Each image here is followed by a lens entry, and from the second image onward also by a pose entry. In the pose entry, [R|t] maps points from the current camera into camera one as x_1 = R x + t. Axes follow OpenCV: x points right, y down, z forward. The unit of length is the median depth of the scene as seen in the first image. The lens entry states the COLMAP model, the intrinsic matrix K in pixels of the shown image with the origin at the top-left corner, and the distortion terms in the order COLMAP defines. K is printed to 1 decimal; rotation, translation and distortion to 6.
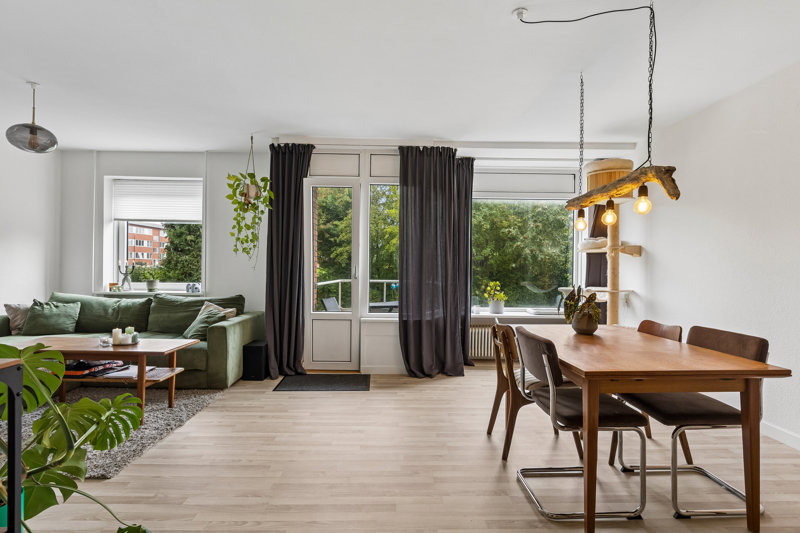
lens RADIAL K [[414.4, 0, 399.8], [0, 414.4, 266.2], [0, 0, 1]] dist [0.003408, 0.000217]
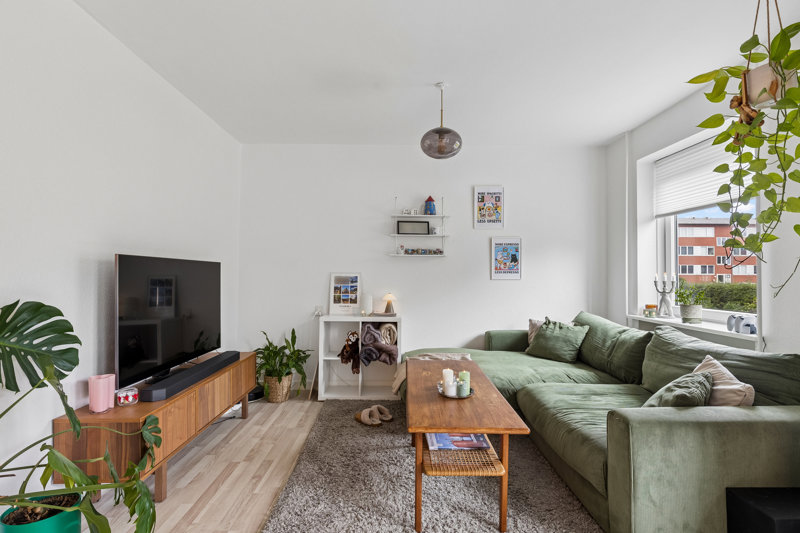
lens RADIAL K [[389.5, 0, 400.0], [0, 389.5, 272.9], [0, 0, 1]] dist [-0.001483, -0.000044]
pose [[-0.011381, -0.020218, -0.999731, -0.011017], [-0.002772, 0.999792, -0.020188, 0.000091], [0.999931, 0.002541, -0.011435, 0.647675]]
